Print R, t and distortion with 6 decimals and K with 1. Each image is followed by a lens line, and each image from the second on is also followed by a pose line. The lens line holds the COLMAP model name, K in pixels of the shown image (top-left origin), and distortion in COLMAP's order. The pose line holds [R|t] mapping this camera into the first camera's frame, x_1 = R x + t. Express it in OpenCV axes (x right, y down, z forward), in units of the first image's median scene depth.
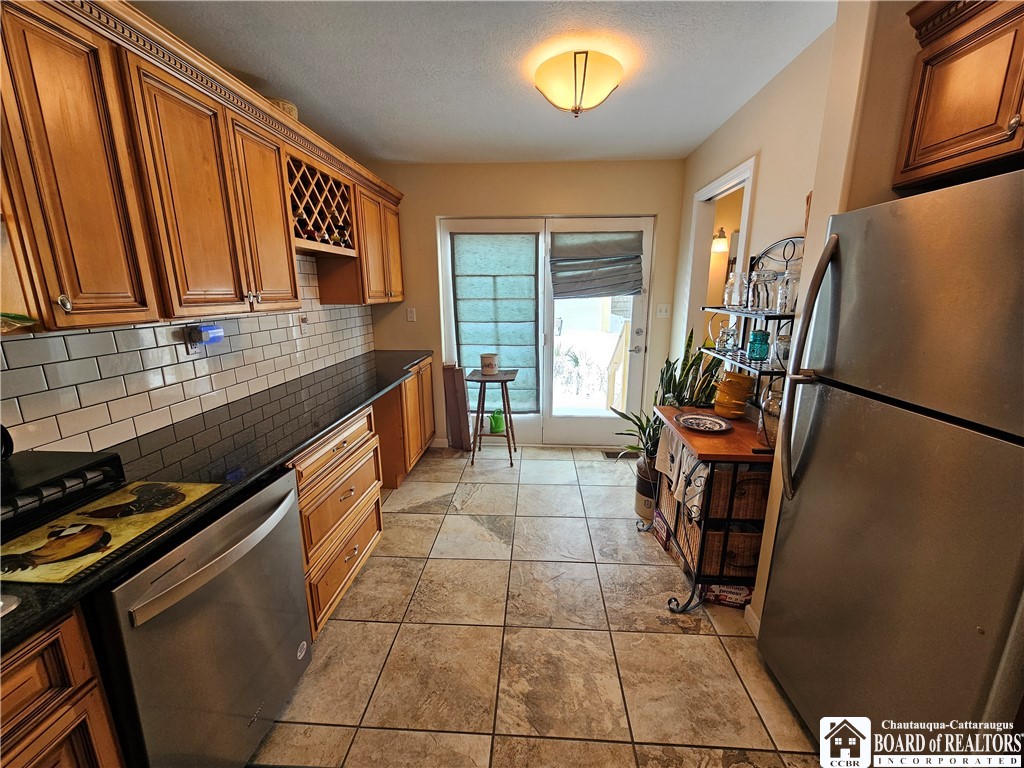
lens RADIAL K [[417.4, 0, 516.3], [0, 417.4, 389.5], [0, 0, 1]] dist [-0.000153, -0.001187]
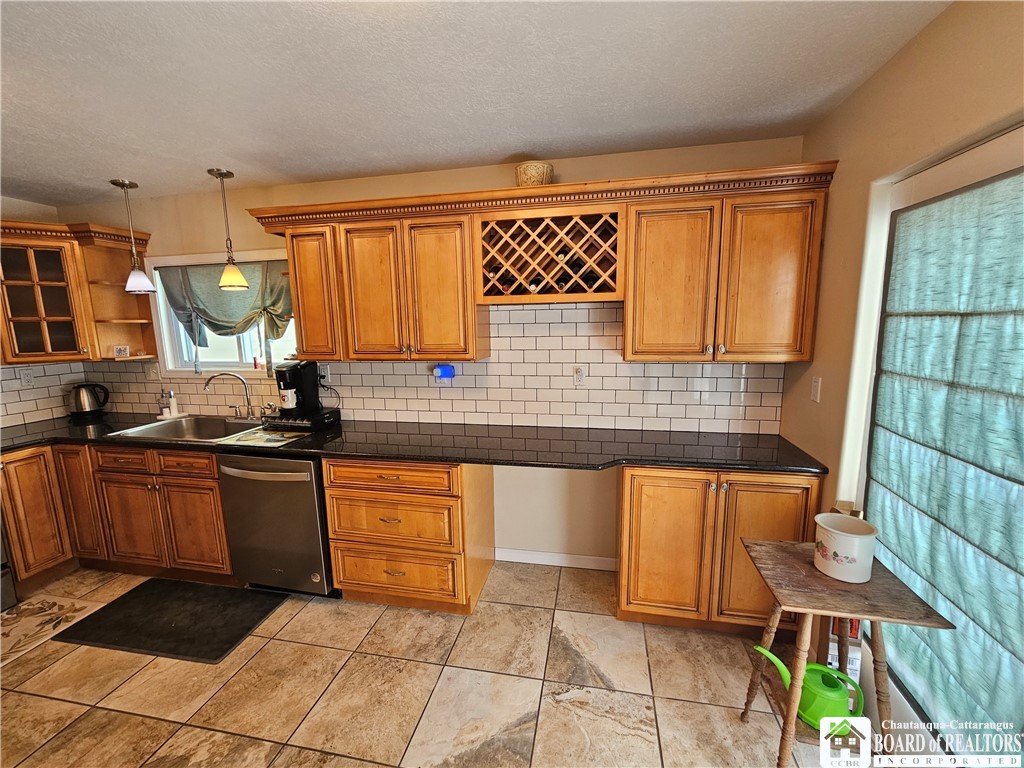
lens RADIAL K [[417.4, 0, 513.4], [0, 417.4, 386.6], [0, 0, 1]] dist [-0.000153, -0.001187]
pose [[-0.144168, 0.159415, -0.976628, 0.554934], [-0.214028, 0.958554, 0.188059, -0.354156], [0.966130, 0.236138, -0.104073, 1.223757]]
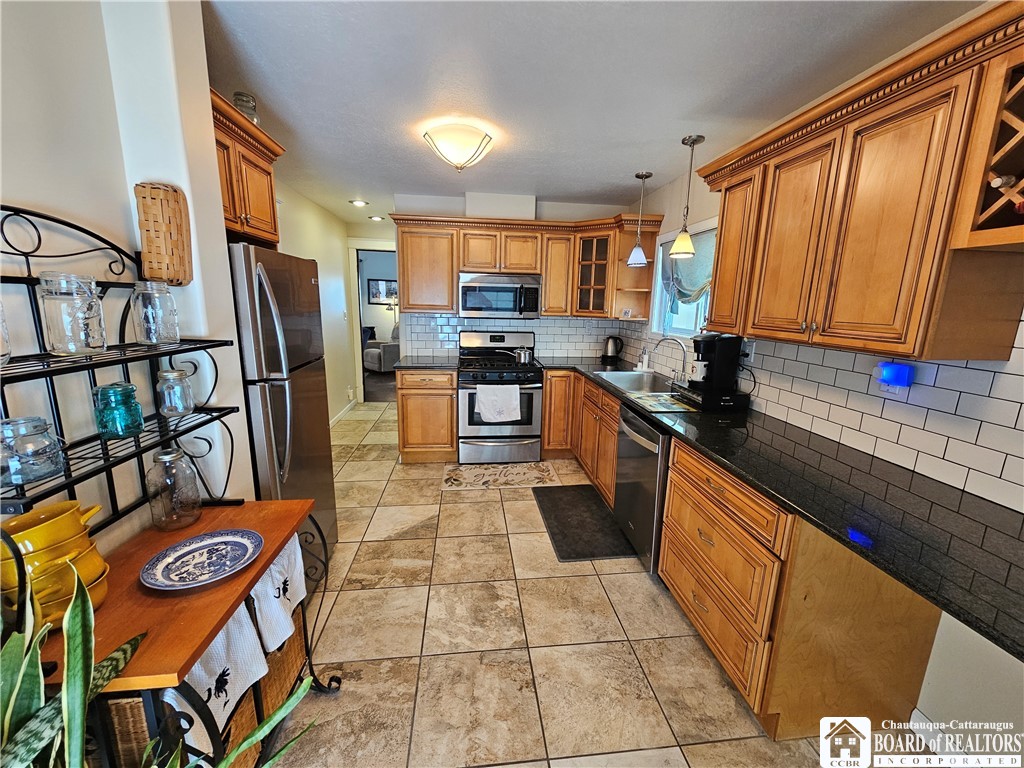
lens RADIAL K [[417.4, 0, 518.3], [0, 417.4, 387.5], [0, 0, 1]] dist [-0.000153, -0.001187]
pose [[-0.985030, 0.016231, -0.171615, 0.138518], [-0.059055, 0.903540, 0.424415, -0.370758], [0.161950, 0.428197, -0.889056, 1.445522]]
